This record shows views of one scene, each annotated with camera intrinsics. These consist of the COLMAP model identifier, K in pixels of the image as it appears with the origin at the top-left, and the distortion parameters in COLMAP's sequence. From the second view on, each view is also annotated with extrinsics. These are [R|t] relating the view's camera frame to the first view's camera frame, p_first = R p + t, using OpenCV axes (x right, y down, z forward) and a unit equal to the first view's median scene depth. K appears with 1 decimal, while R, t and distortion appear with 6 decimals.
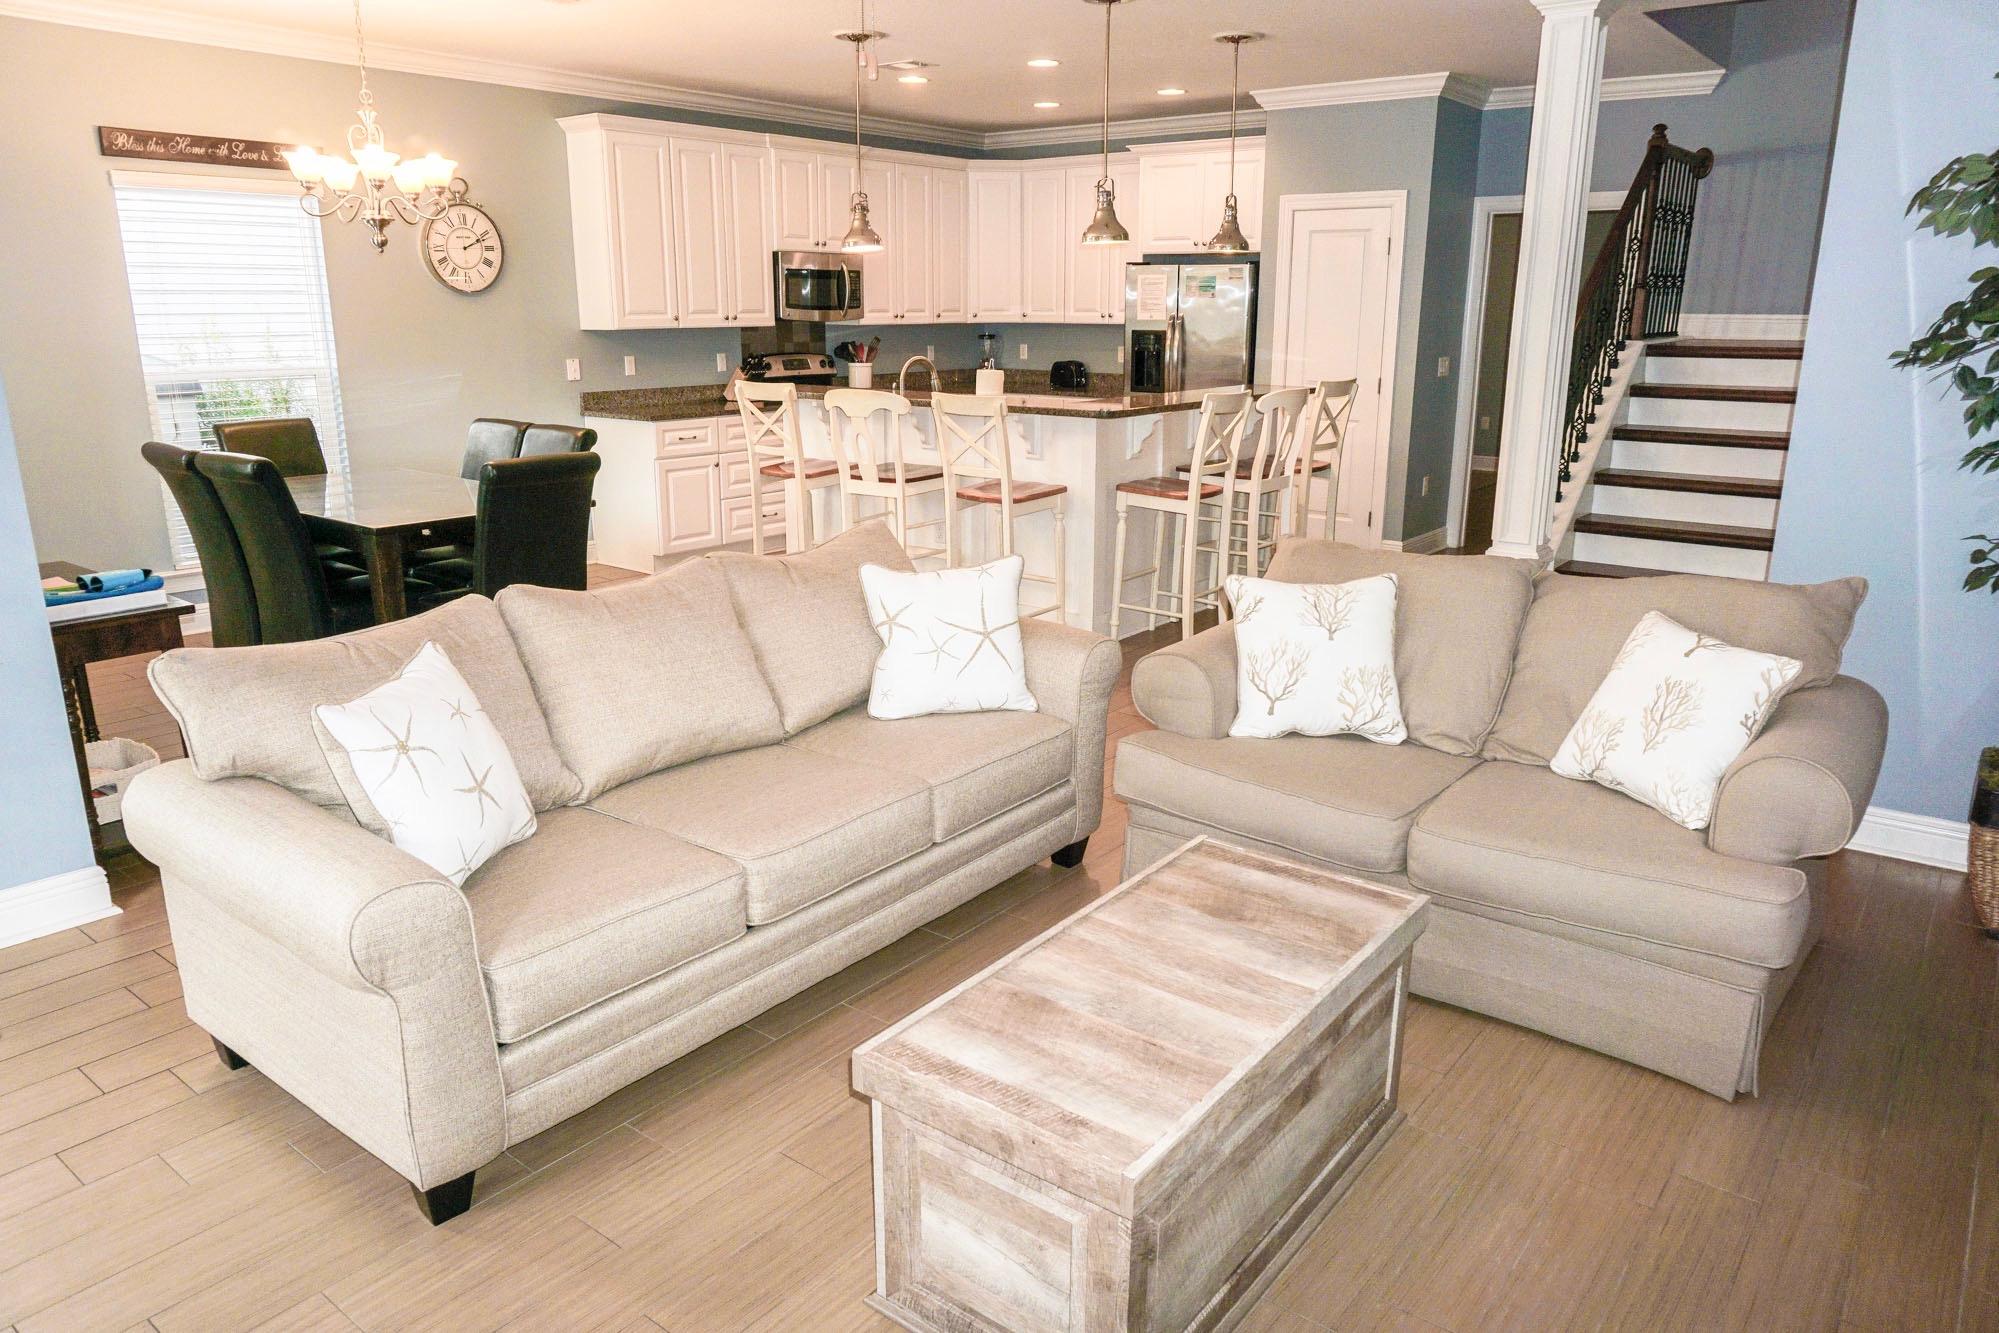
lens RADIAL K [[1336.3, 0, 999.5], [0, 1336.3, 666.5], [0, 0, 1]] dist [-0.061138, 0.049641]
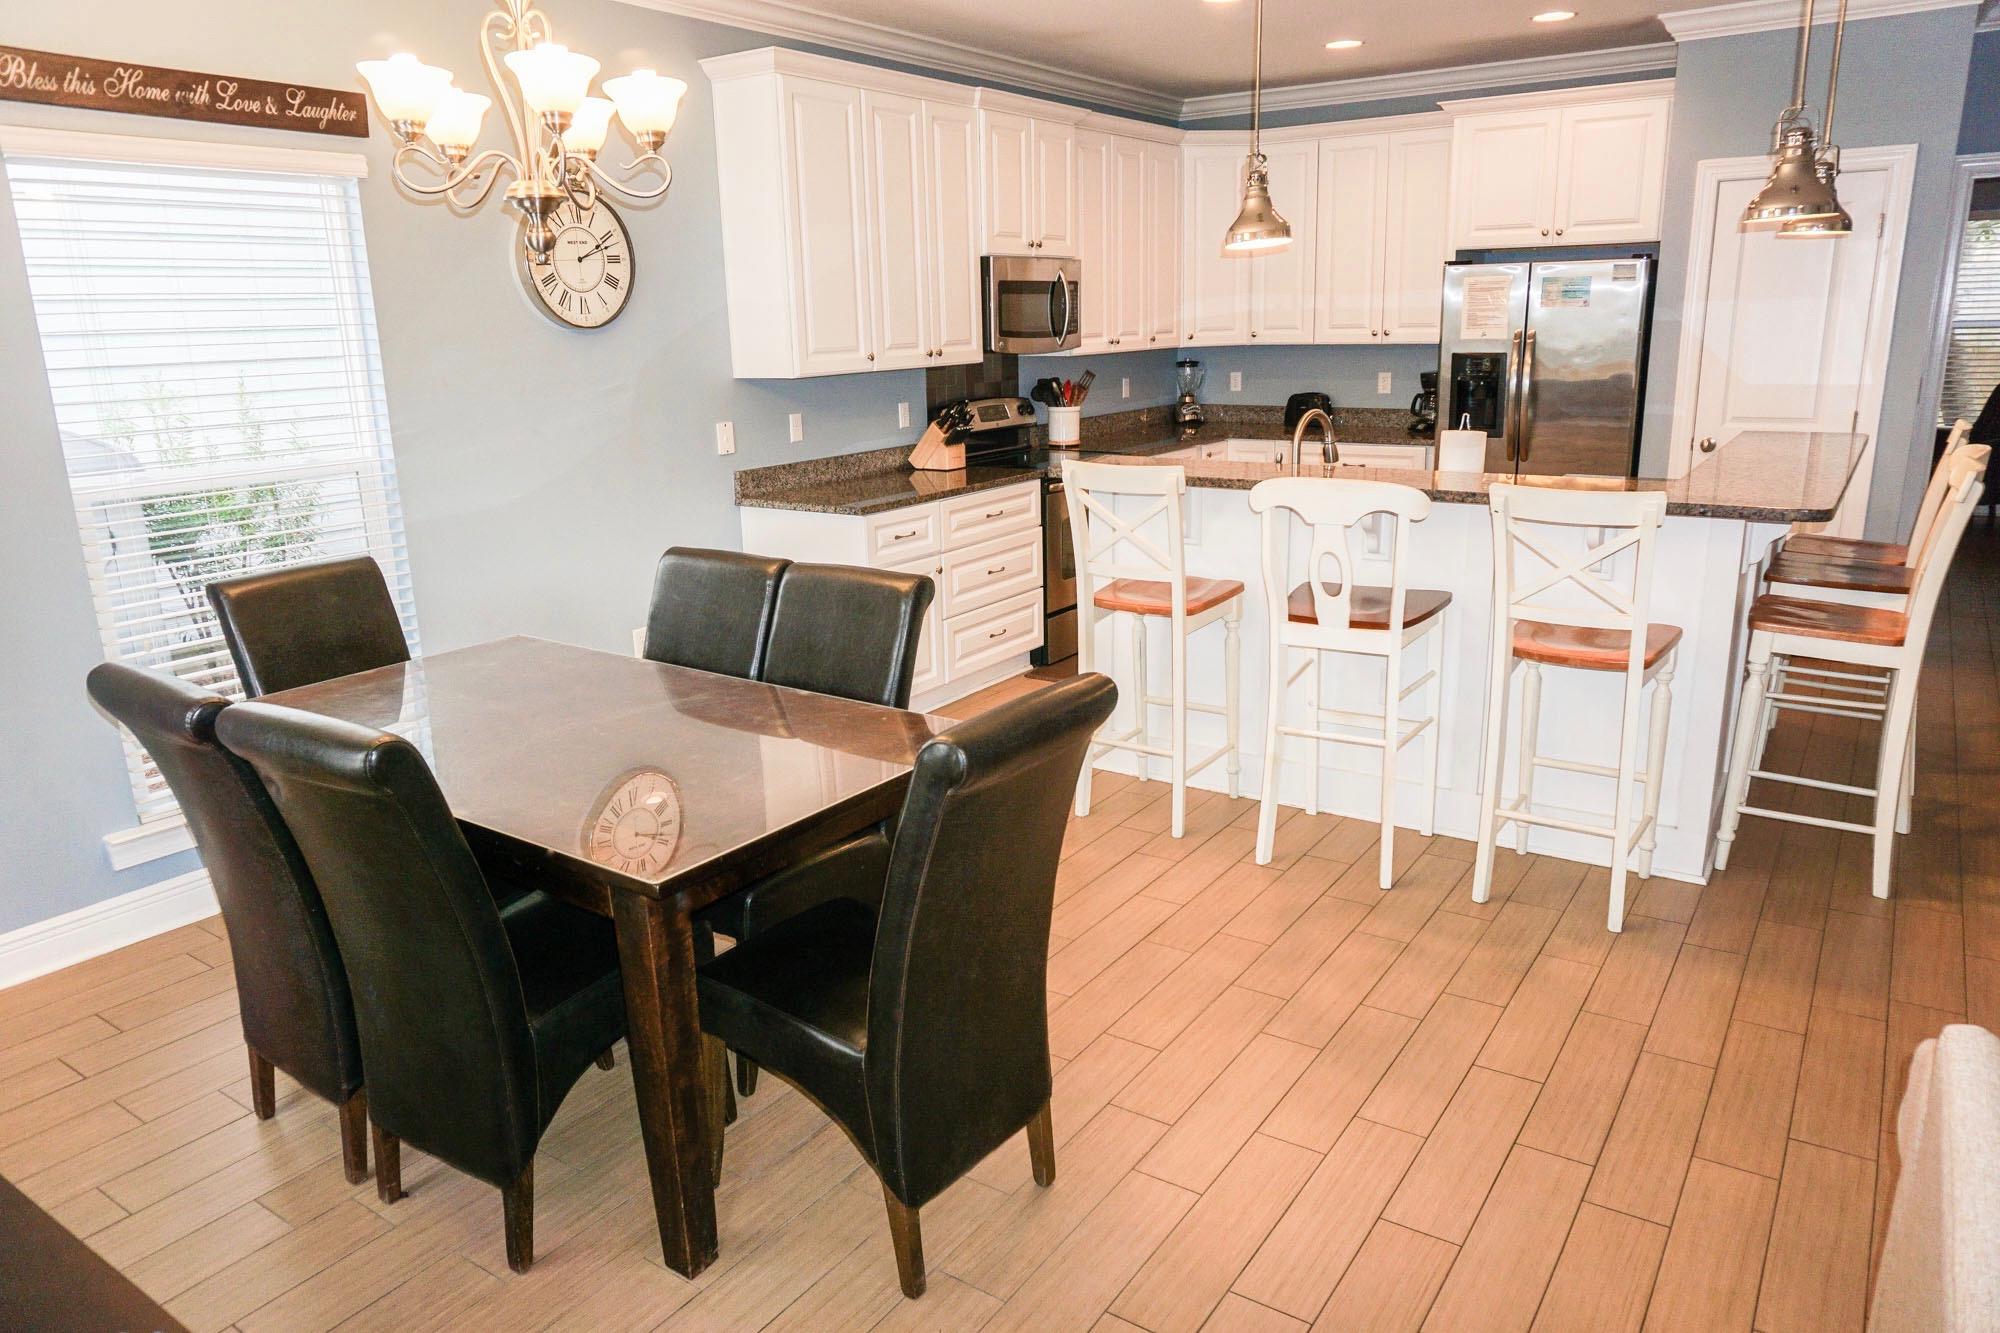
lens RADIAL K [[1333.7, 0, 1006.1], [0, 1333.7, 662.5], [0, 0, 1]] dist [-0.051895, 0.038410]
pose [[0.997606, -0.044462, 0.052970, -0.202064], [0.044998, 0.998947, -0.008975, -0.090125], [-0.052515, 0.011337, 0.998556, 0.296191]]
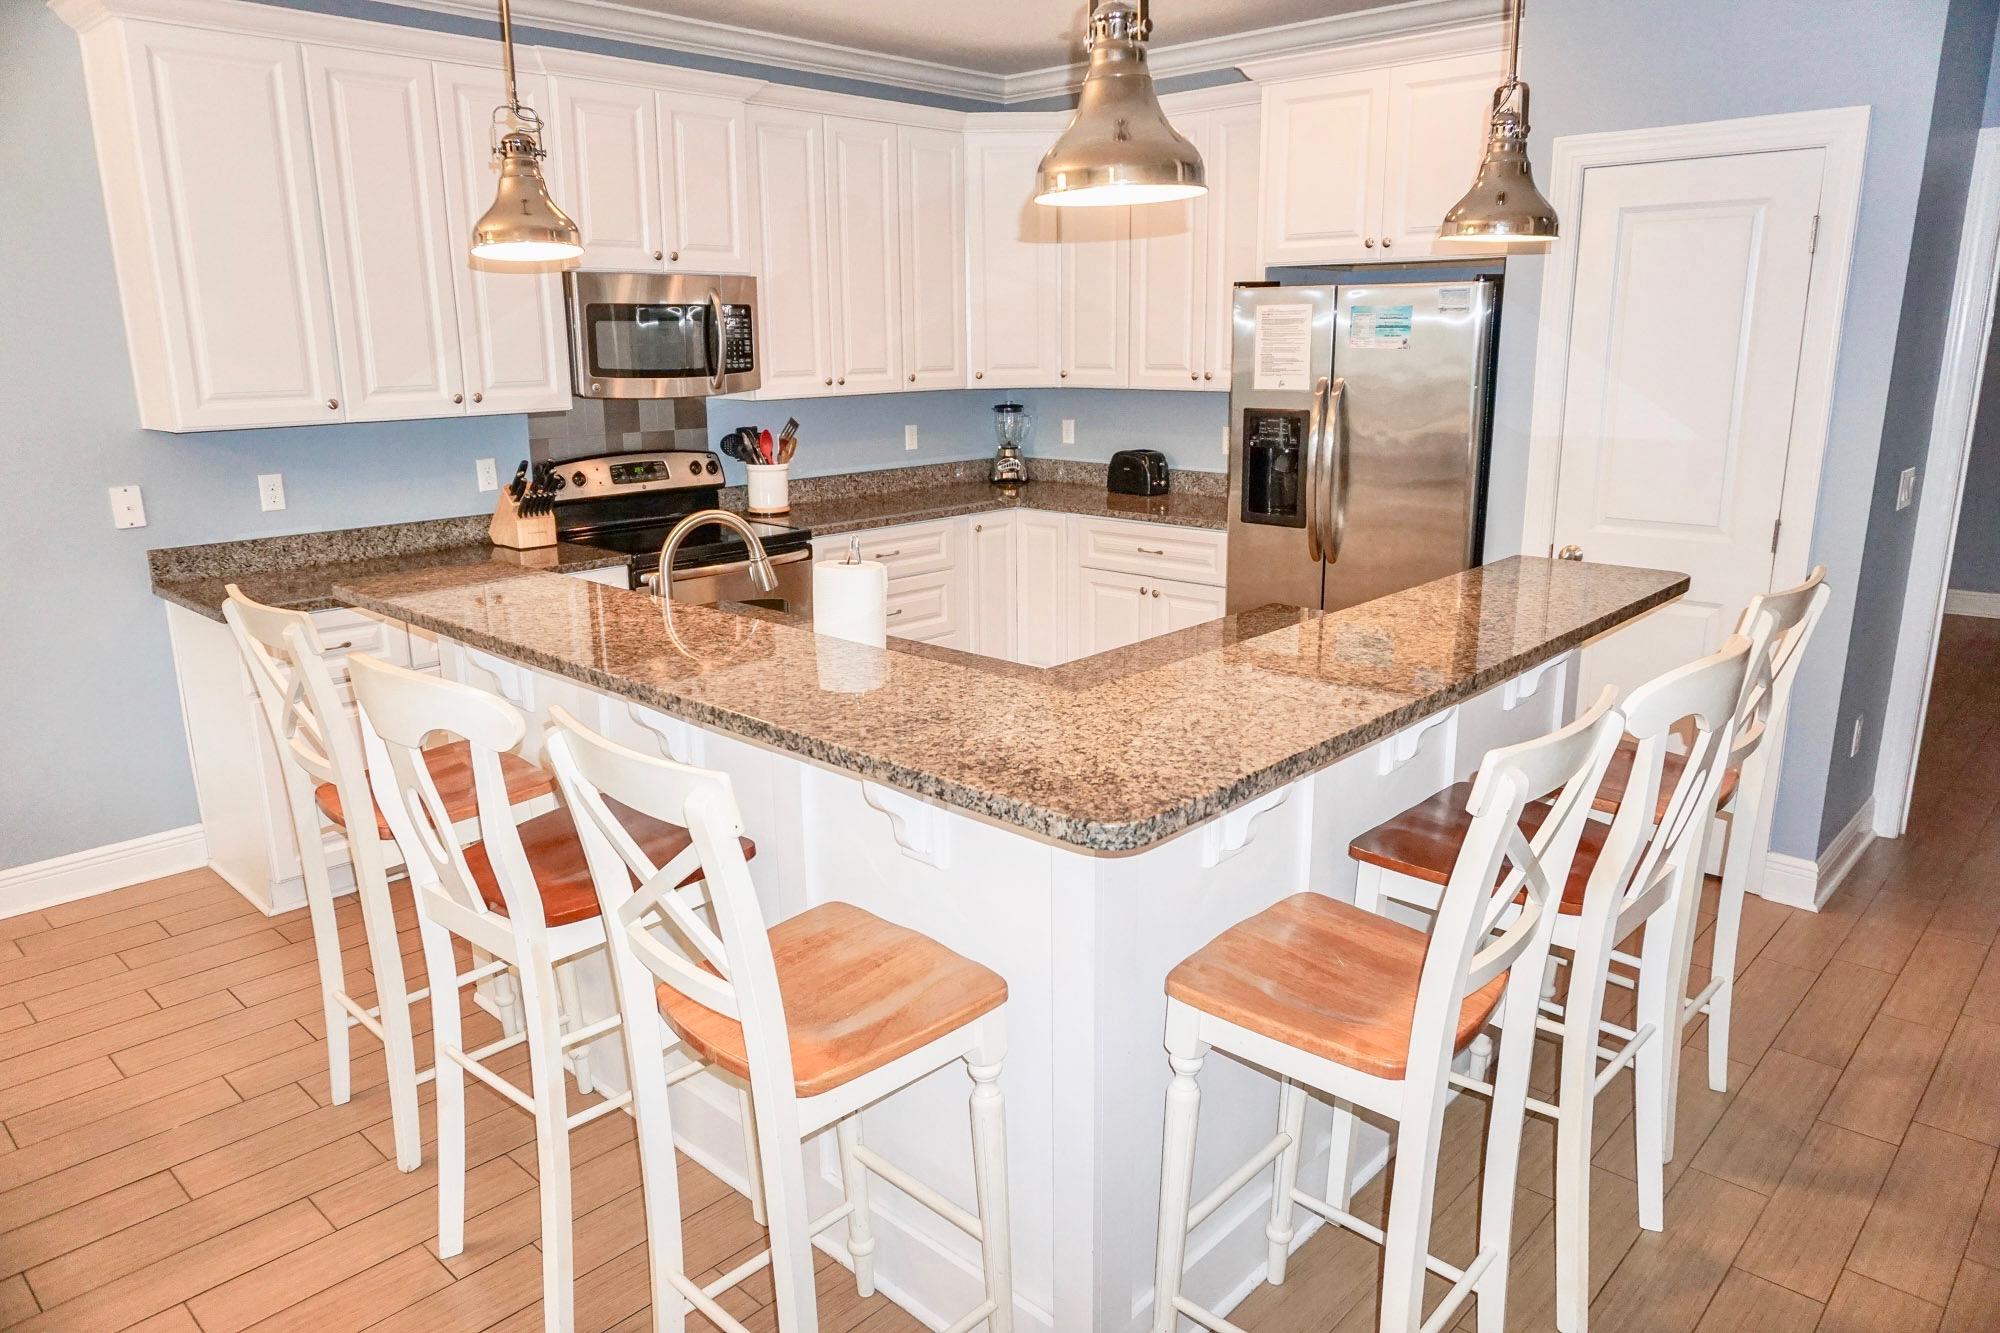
lens RADIAL K [[1337.0, 0, 1000.0], [0, 1337.0, 666.5], [0, 0, 1]] dist [-0.061138, 0.049641]
pose [[0.995850, 0.010852, -0.090358, 0.053701], [-0.012855, 0.999683, -0.021626, -0.143034], [0.090095, 0.022697, 0.995675, 0.484199]]
